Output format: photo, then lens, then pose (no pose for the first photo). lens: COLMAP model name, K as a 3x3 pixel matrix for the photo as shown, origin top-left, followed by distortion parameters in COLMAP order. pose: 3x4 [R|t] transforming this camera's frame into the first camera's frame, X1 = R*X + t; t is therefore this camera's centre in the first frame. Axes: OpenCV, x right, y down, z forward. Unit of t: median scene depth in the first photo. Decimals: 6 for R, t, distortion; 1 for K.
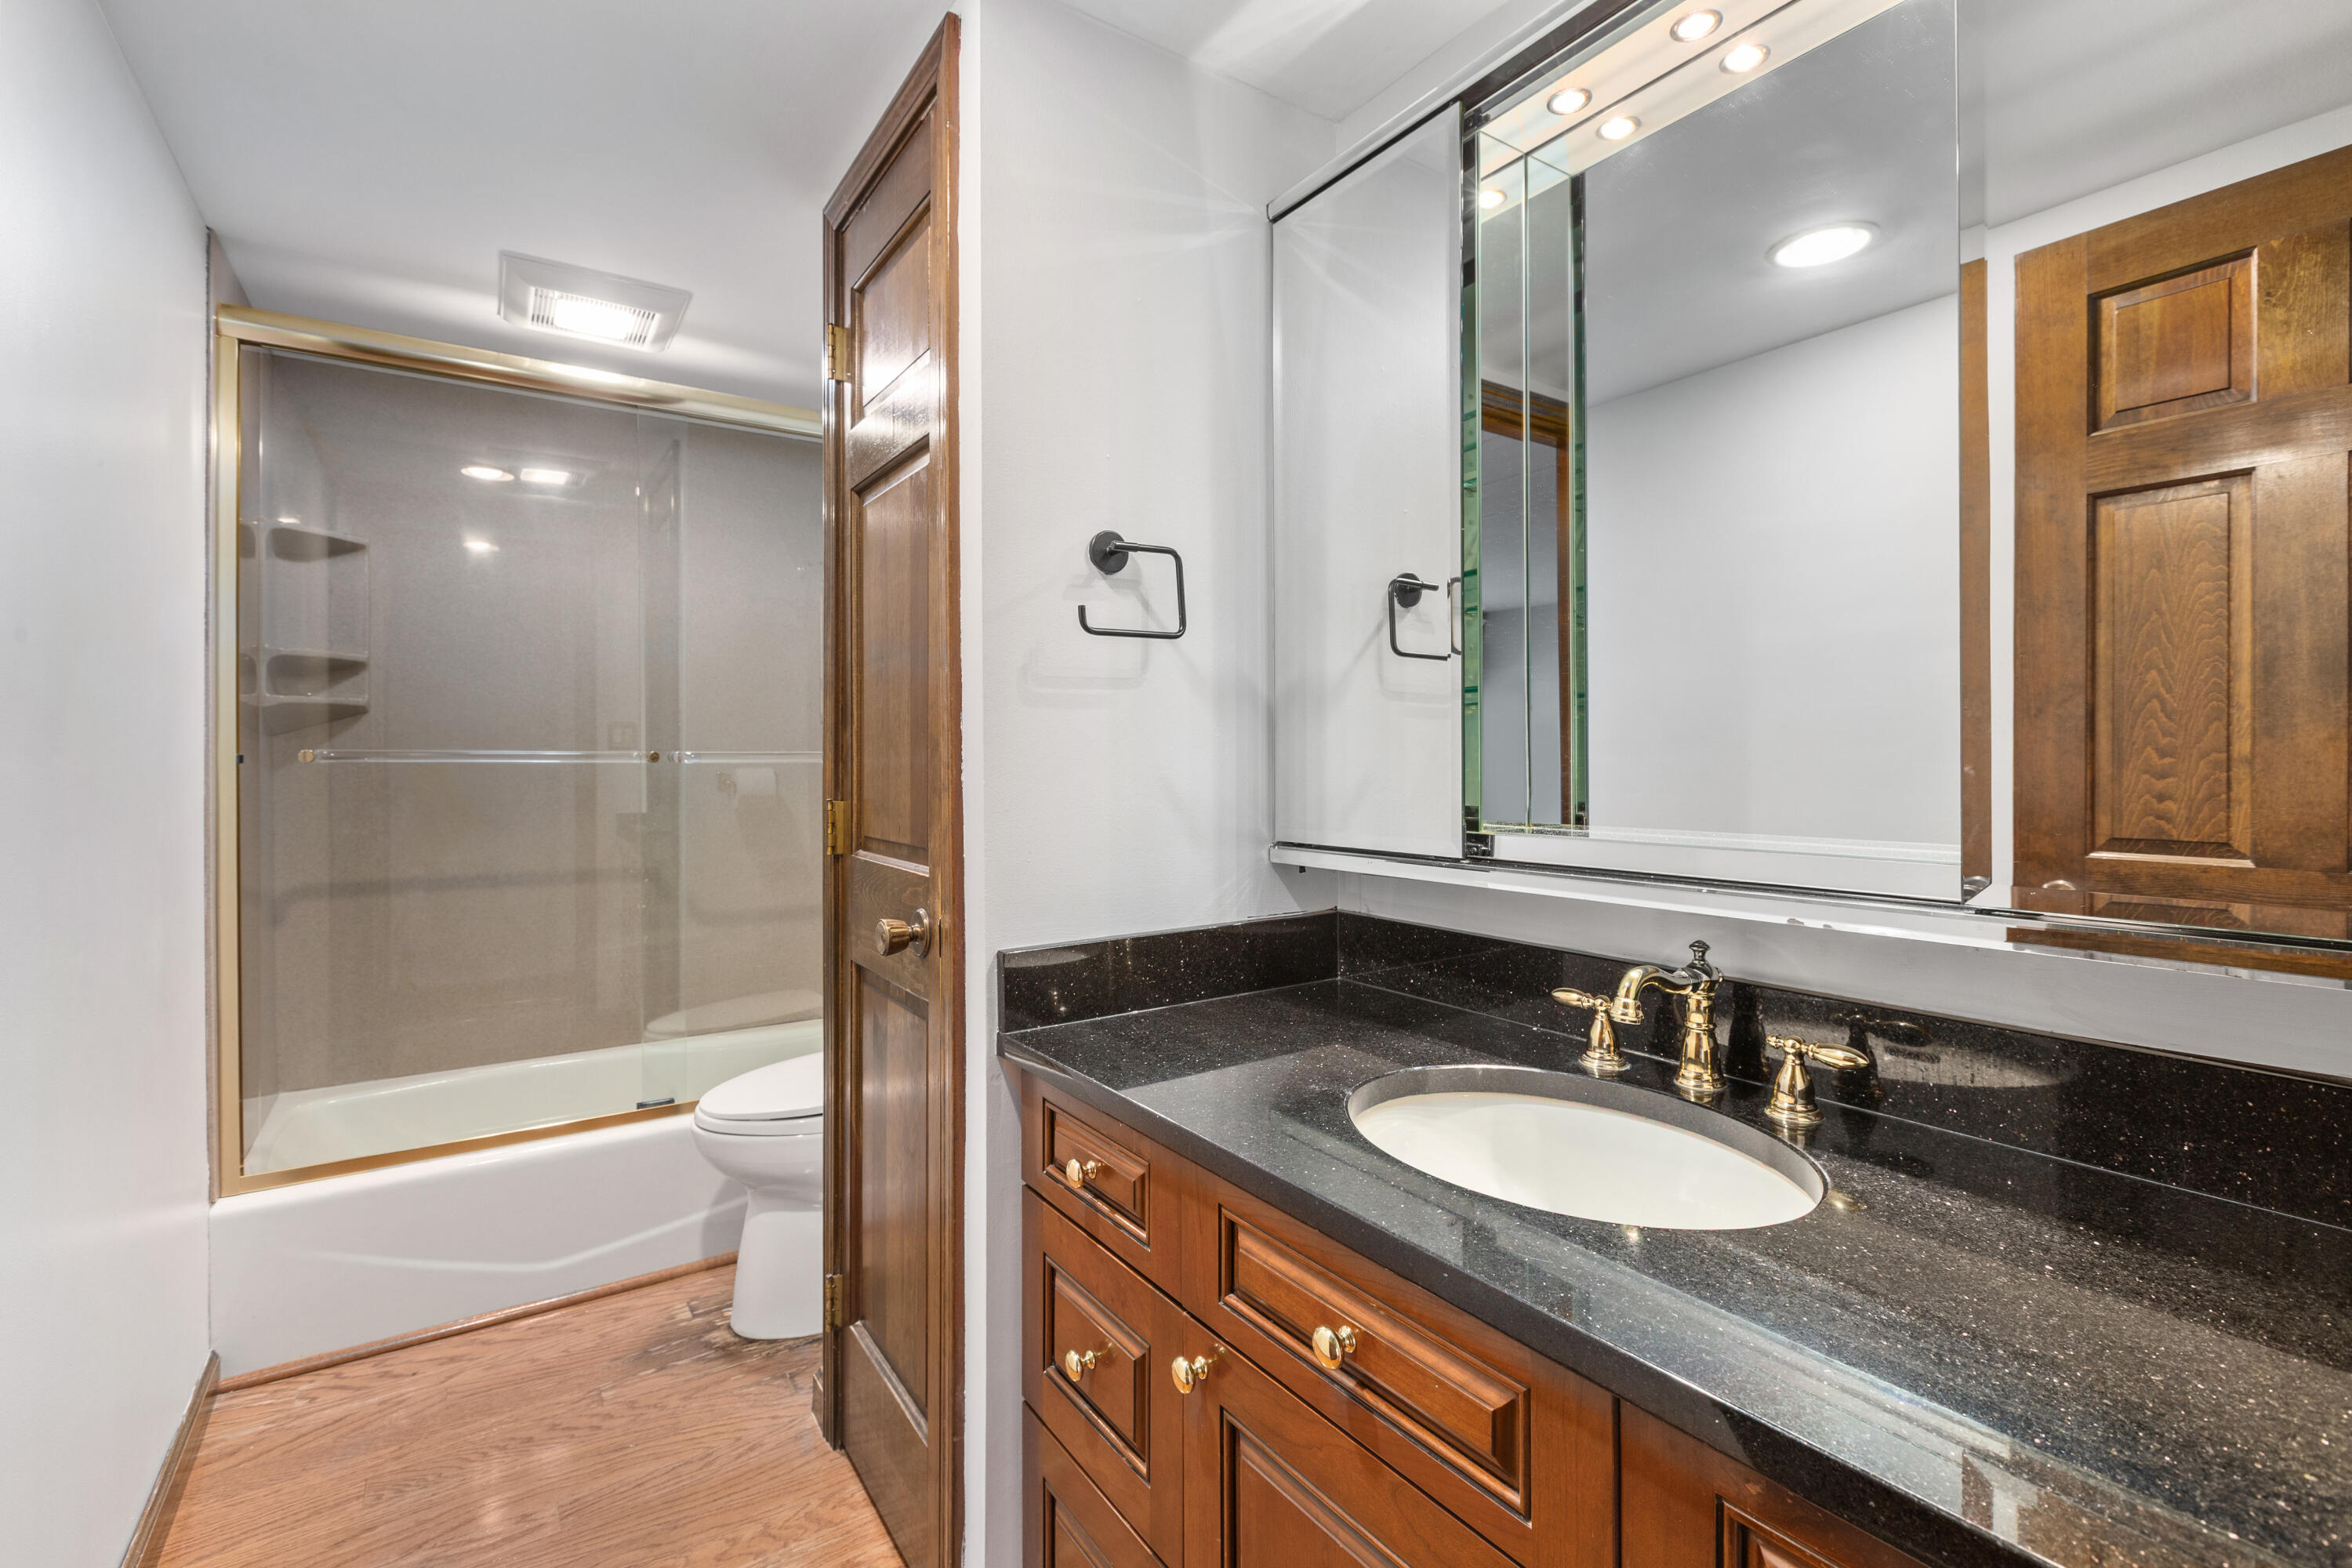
lens RADIAL K [[1070.5, 0, 1175.6], [0, 1070.5, 765.3], [0, 0, 1]] dist [0.004032, -0.001557]
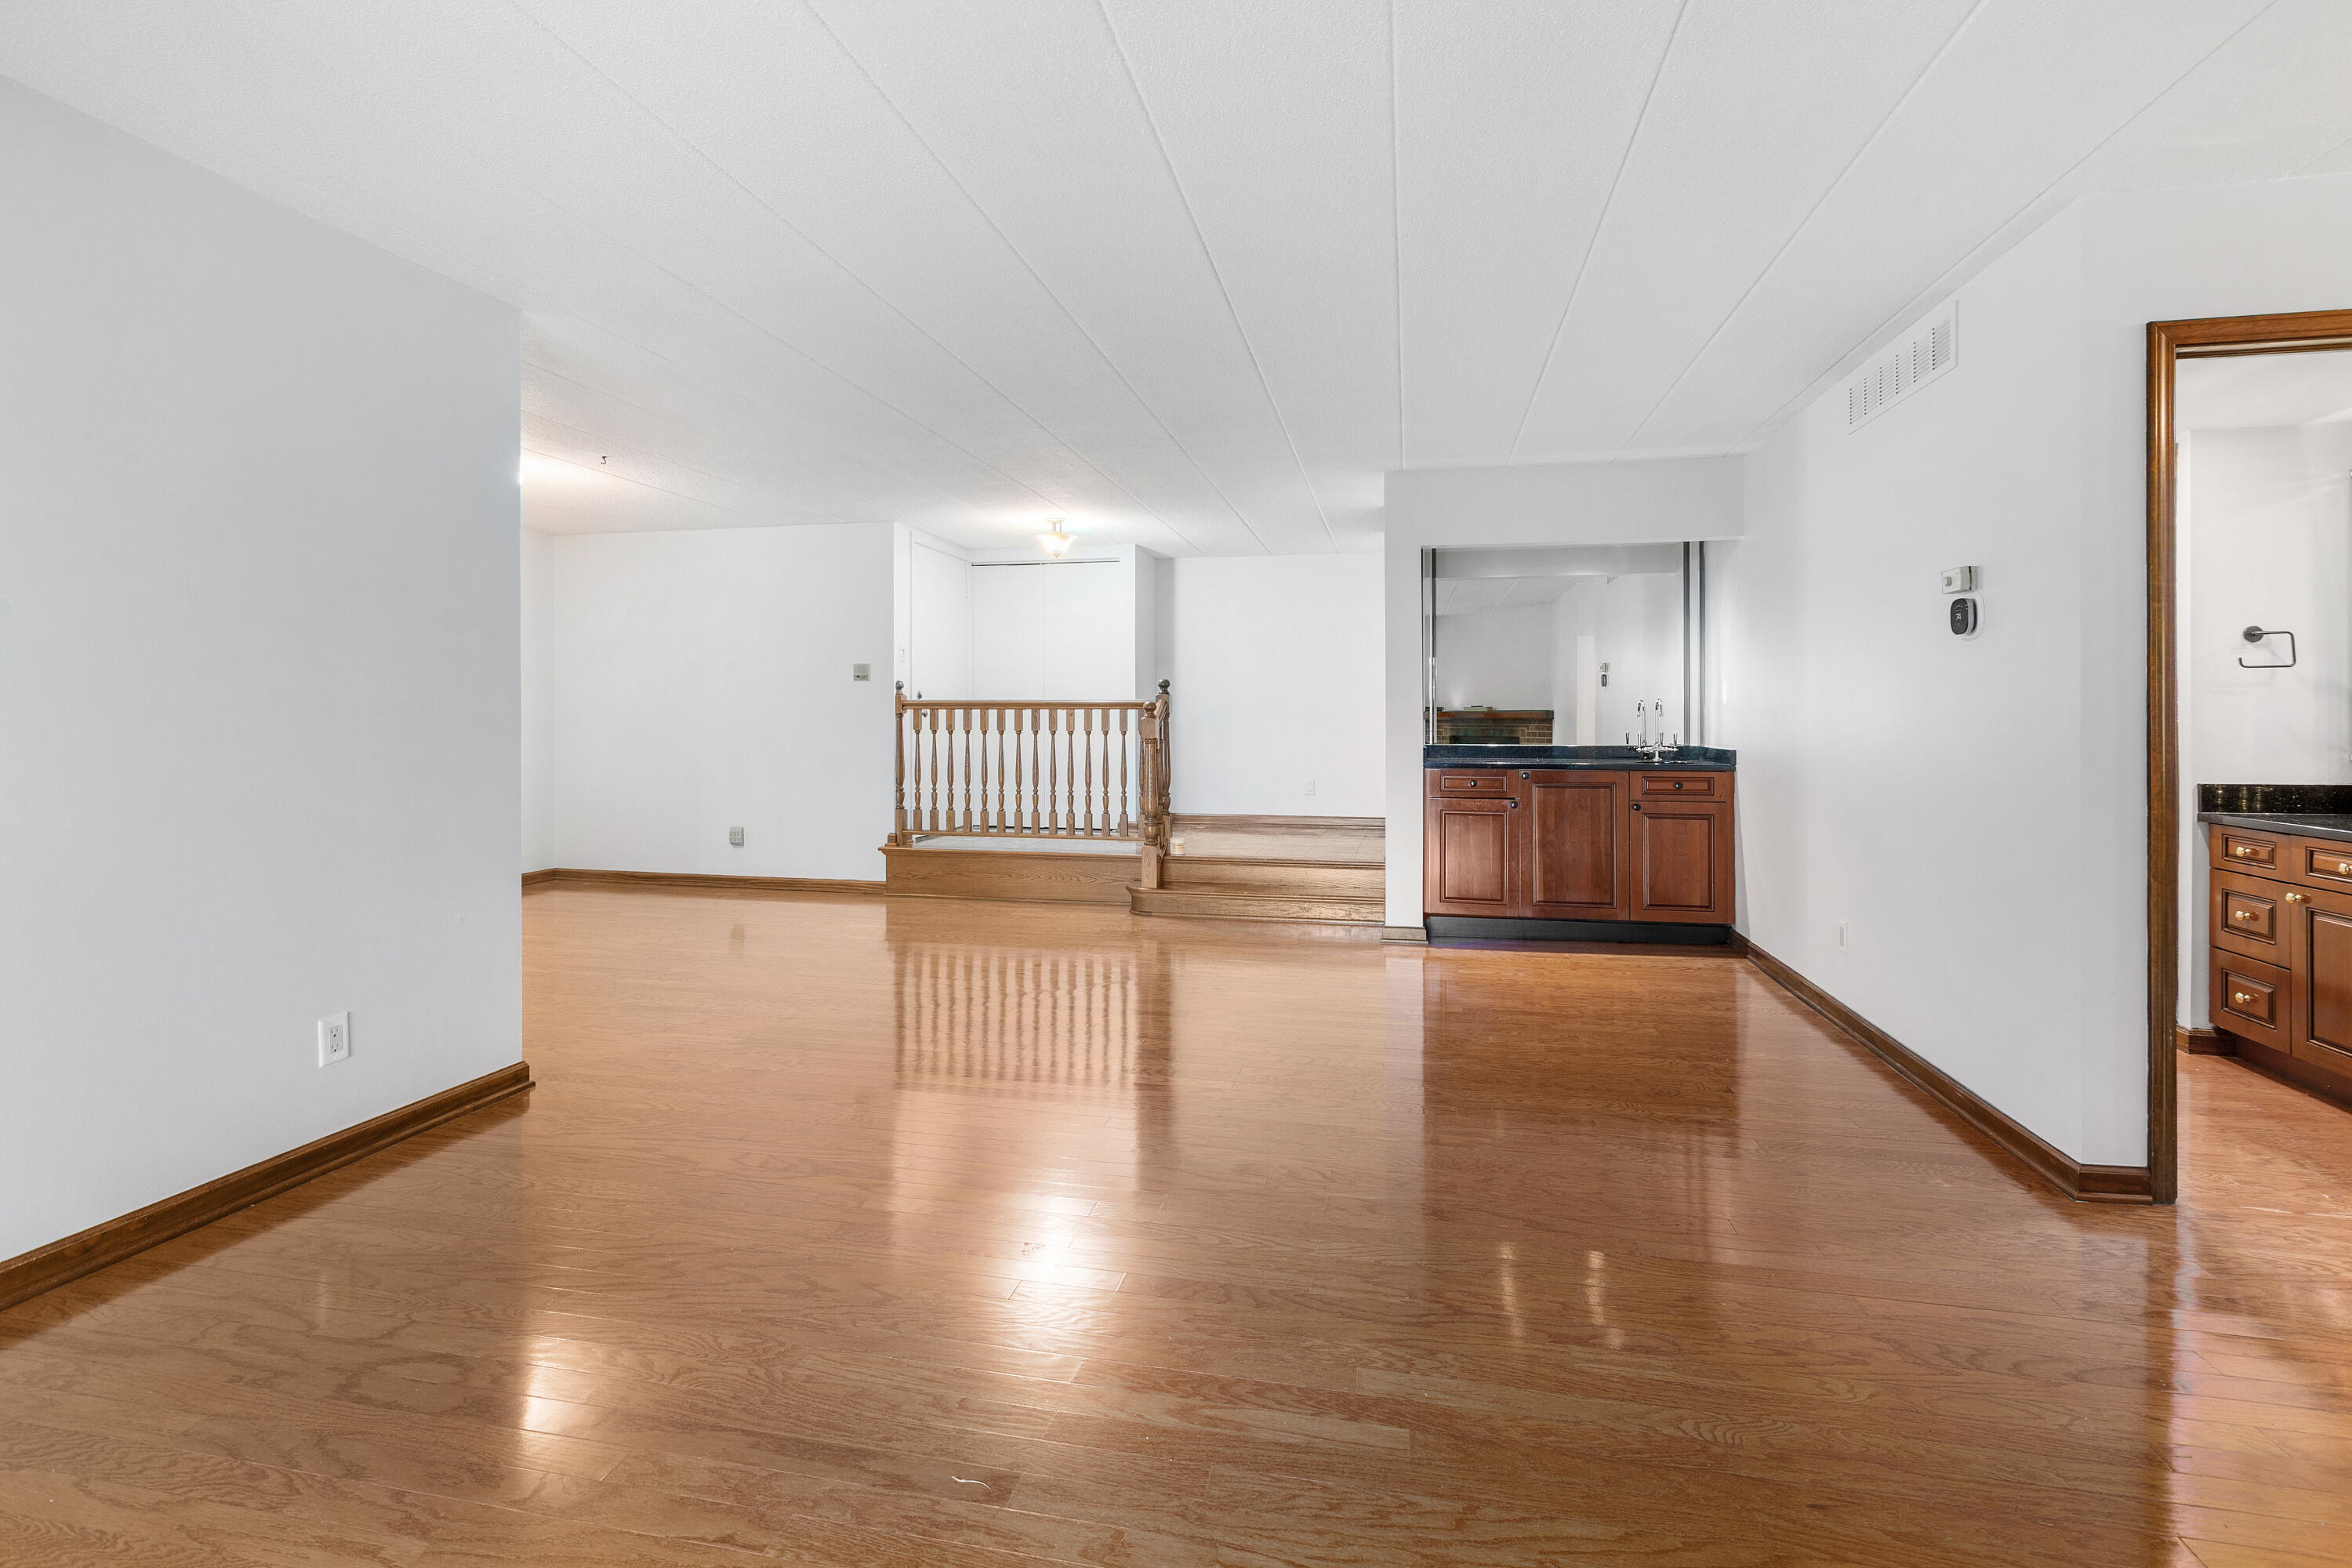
lens RADIAL K [[1070.5, 0, 1170.4], [0, 1070.5, 703.9], [0, 0, 1]] dist [0.004032, -0.001557]
pose [[0.684926, 0.003918, -0.728602, 0.037039], [-0.007108, 0.999974, -0.001304, -0.008966], [0.728578, 0.006072, 0.684936, -2.799497]]
